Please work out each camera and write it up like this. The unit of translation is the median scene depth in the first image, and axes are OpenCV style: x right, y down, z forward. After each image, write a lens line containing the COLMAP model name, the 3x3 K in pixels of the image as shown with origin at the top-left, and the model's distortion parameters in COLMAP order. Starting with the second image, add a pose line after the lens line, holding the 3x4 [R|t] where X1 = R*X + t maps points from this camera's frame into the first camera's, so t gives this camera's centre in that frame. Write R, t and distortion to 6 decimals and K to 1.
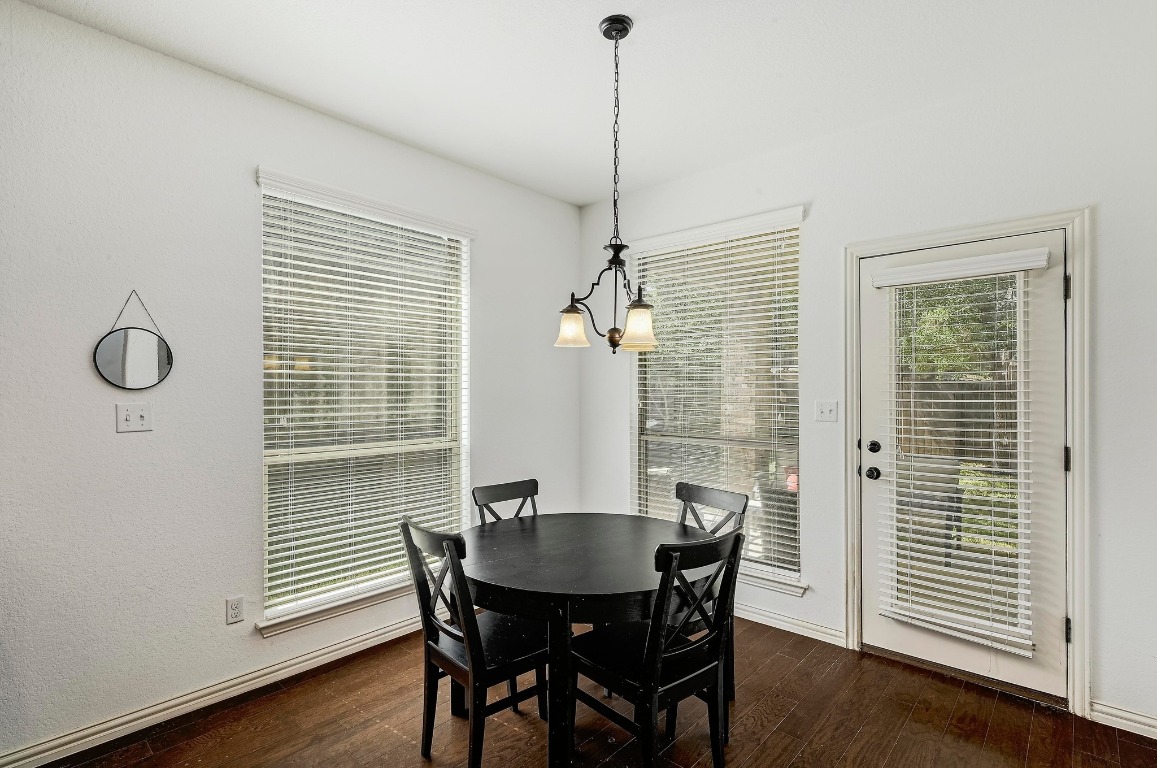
lens RADIAL K [[544.8, 0, 579.8], [0, 544.8, 389.6], [0, 0, 1]] dist [-0.000454, 0.000005]
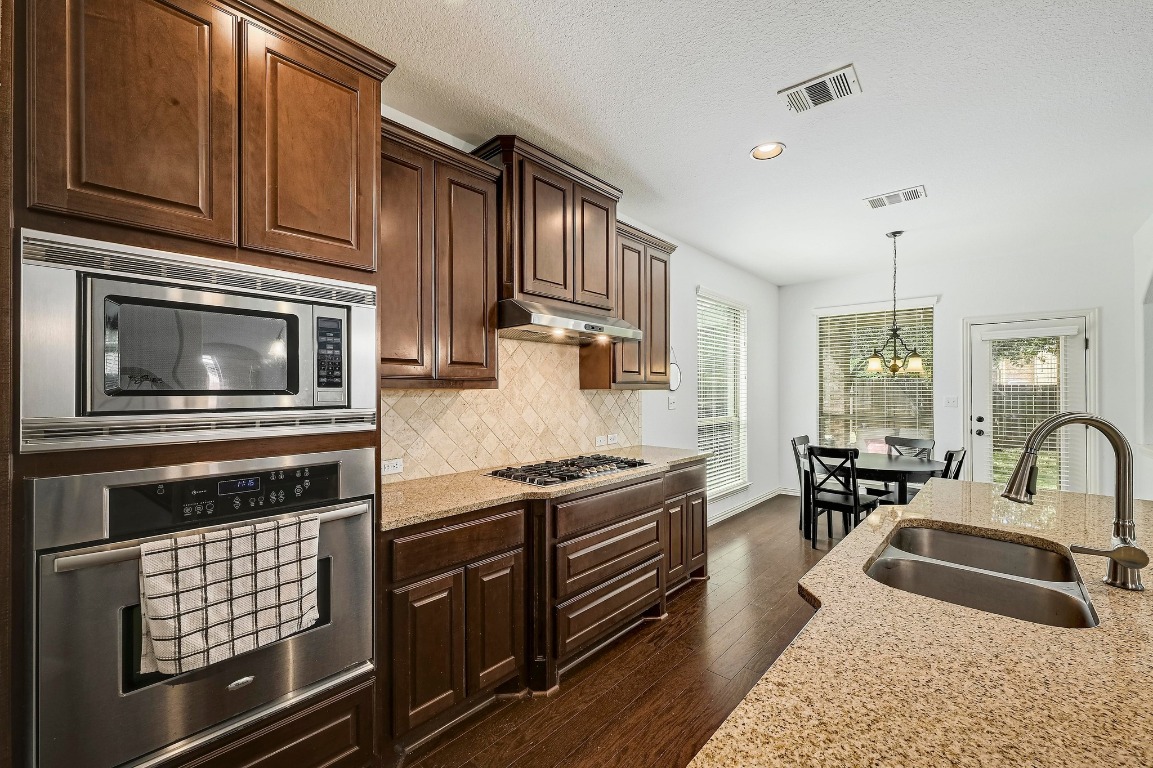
lens RADIAL K [[458.2, 0, 579.3], [0, 458.2, 389.0], [0, 0, 1]] dist [-0.001291, -0.000154]
pose [[0.999905, 0.001306, -0.013712, -1.110899], [-0.001312, 0.999999, -0.000399, -0.004062], [0.013711, 0.000417, 0.999906, -0.858054]]
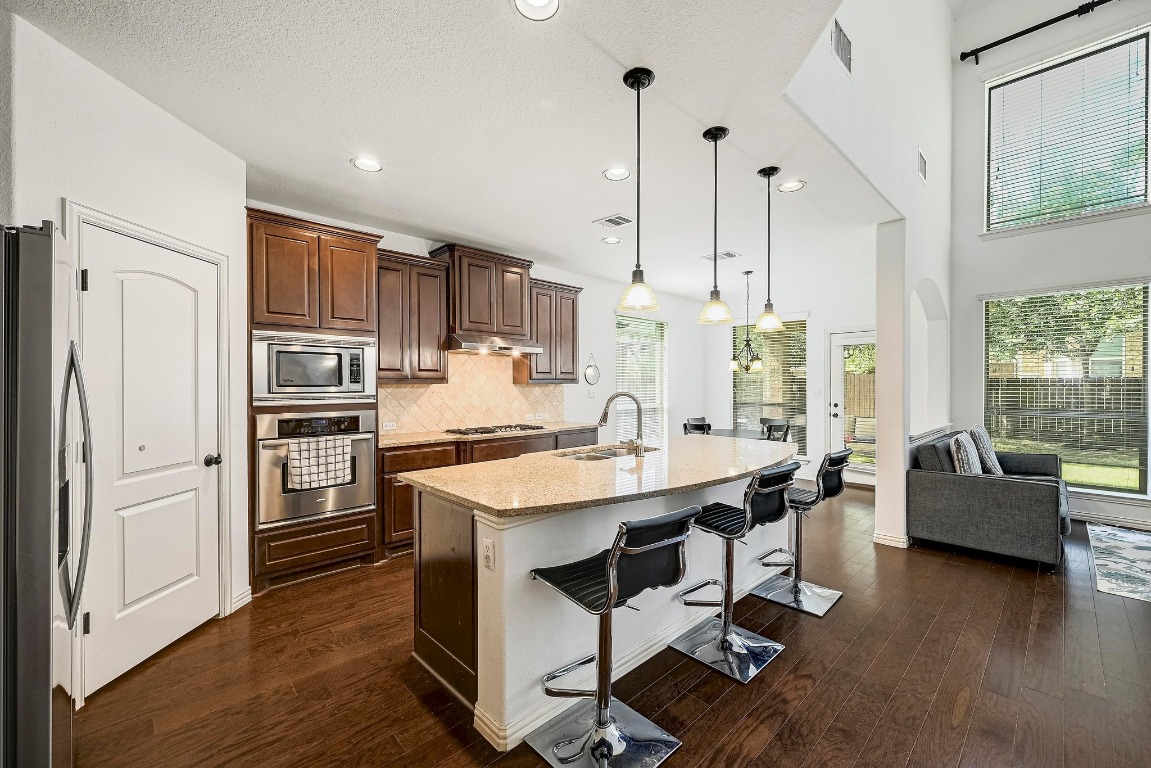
lens RADIAL K [[461.1, 0, 577.3], [0, 461.1, 387.8], [0, 0, 1]] dist [-0.001619, 0.000132]
pose [[0.996424, -0.000681, -0.084495, -0.636389], [0.001463, 0.999957, 0.009196, -0.004096], [0.084485, -0.009287, 0.996381, -1.631891]]
